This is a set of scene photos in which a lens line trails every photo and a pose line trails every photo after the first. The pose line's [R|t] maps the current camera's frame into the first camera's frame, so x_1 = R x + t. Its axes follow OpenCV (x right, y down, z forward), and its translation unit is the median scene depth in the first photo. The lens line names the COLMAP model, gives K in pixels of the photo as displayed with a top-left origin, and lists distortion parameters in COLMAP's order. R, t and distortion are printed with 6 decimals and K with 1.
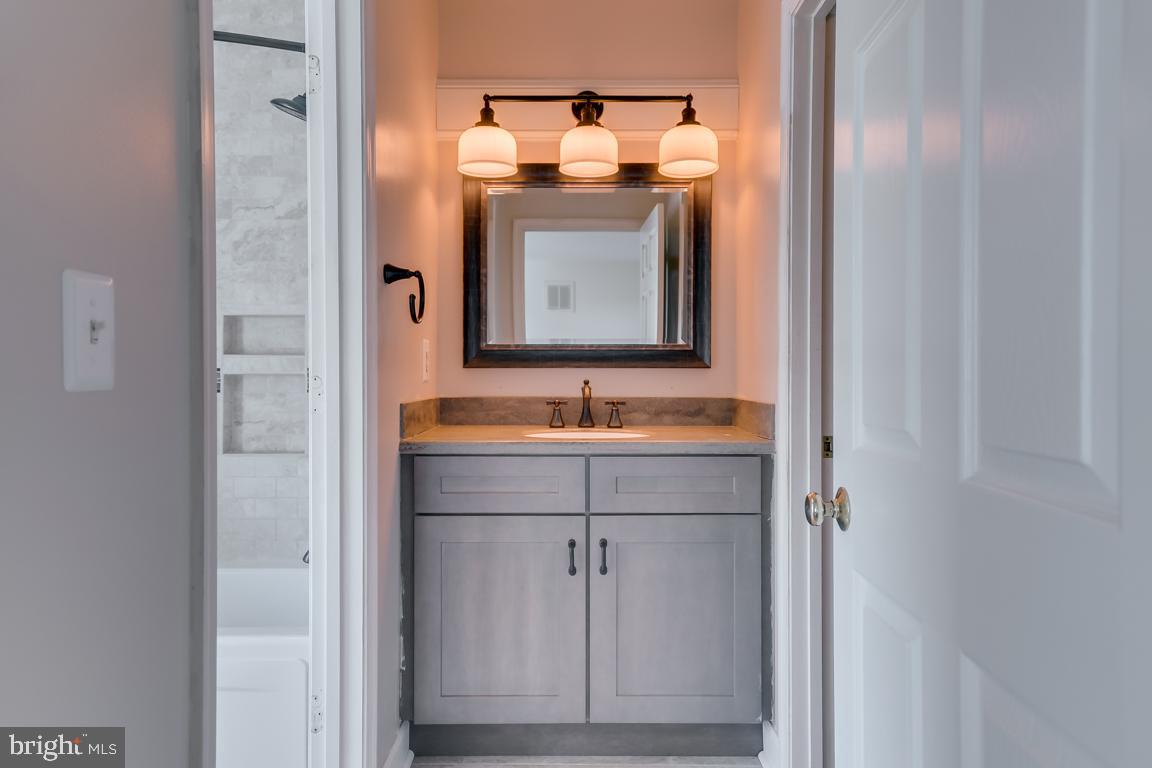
lens RADIAL K [[804.7, 0, 568.9], [0, 804.7, 383.4], [0, 0, 1]] dist [0.058277, 0.001084]
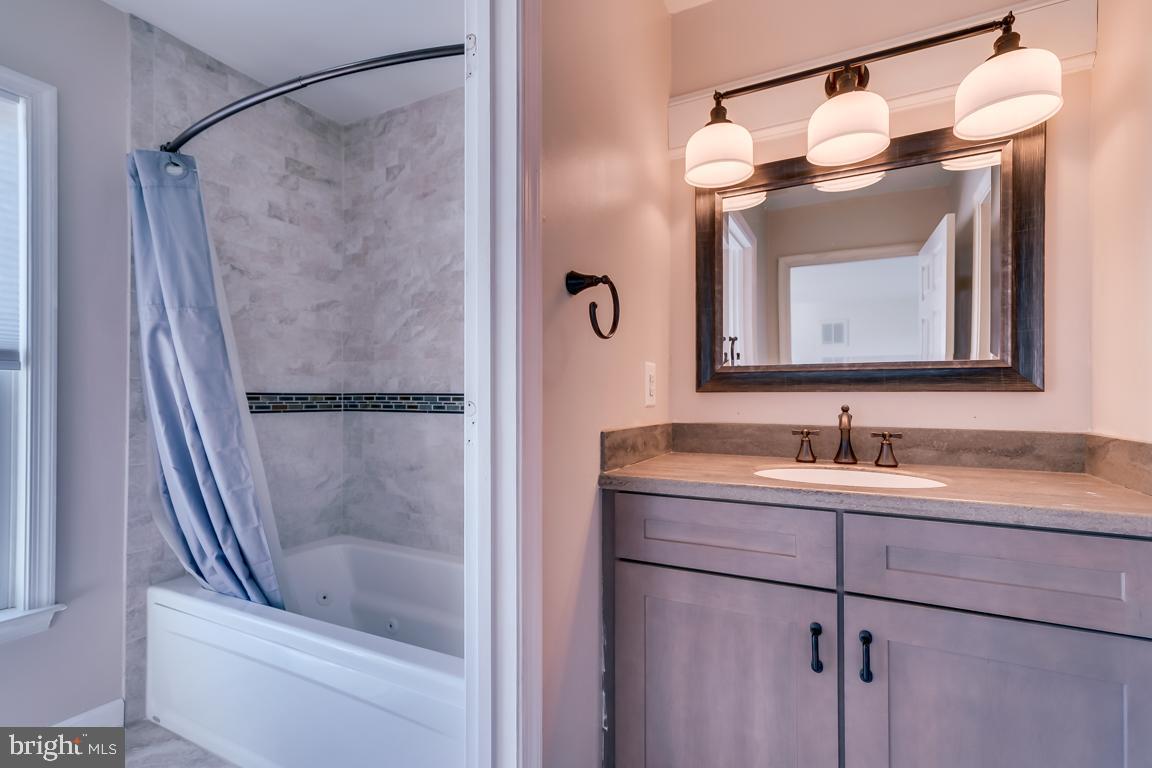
lens RADIAL K [[540.5, 0, 543.2], [0, 540.5, 392.8], [0, 0, 1]] dist [0.004575, 0.006054]
pose [[0.870455, -0.002375, -0.492243, 0.026776], [-0.007529, 0.999807, -0.018137, -0.005898], [0.492191, 0.019493, 0.870269, 0.377479]]
